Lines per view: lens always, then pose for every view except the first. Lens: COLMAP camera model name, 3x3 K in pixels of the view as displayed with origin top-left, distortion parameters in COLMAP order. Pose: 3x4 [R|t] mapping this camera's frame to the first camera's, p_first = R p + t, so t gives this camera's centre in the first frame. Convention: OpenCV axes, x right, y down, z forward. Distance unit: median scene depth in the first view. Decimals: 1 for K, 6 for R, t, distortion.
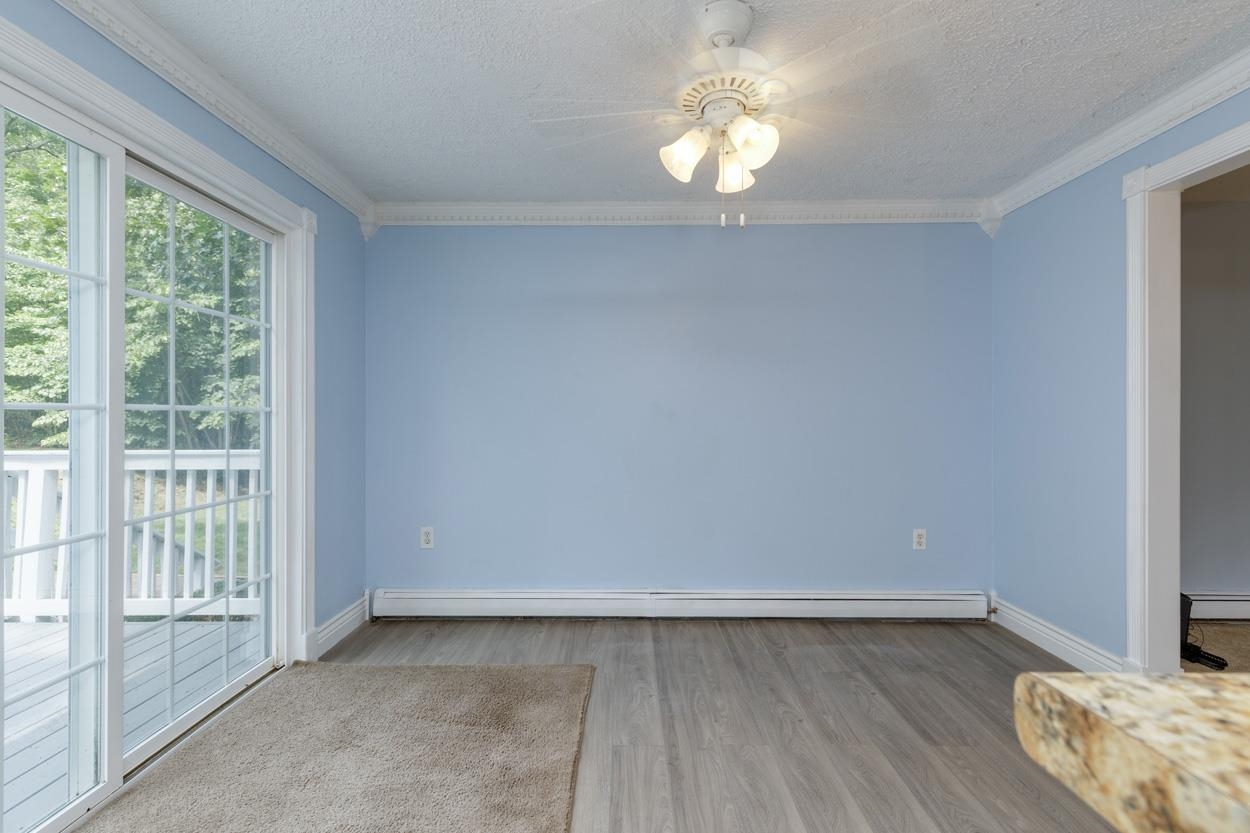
lens RADIAL K [[565.0, 0, 625.0], [0, 565.0, 416.5], [0, 0, 1]] dist [0.002655, 0.000428]
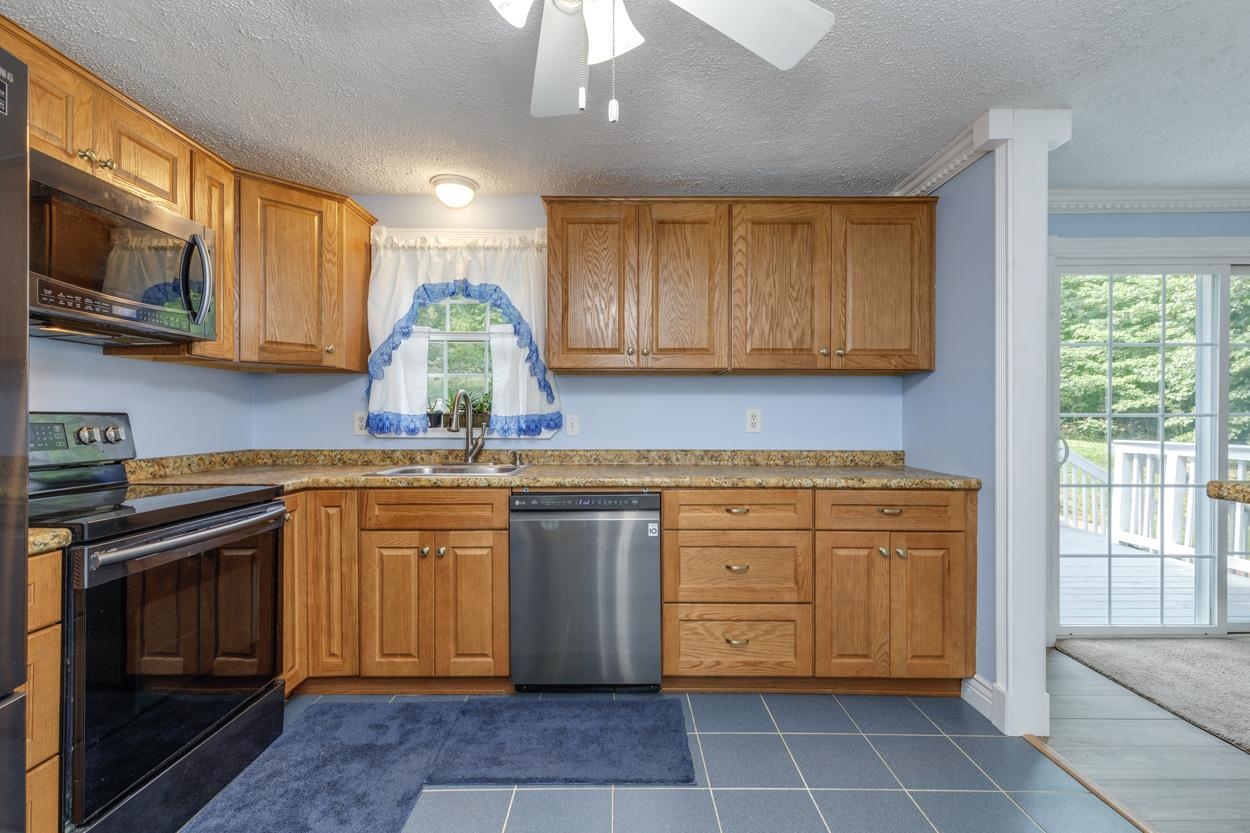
lens RADIAL K [[565.0, 0, 625.0], [0, 565.0, 416.5], [0, 0, 1]] dist [0.002655, 0.000428]
pose [[0.007303, 0.003019, -0.999969, 0.079121], [-0.004614, 0.999985, 0.002985, -0.001315], [0.999963, 0.004592, 0.007317, -0.080981]]
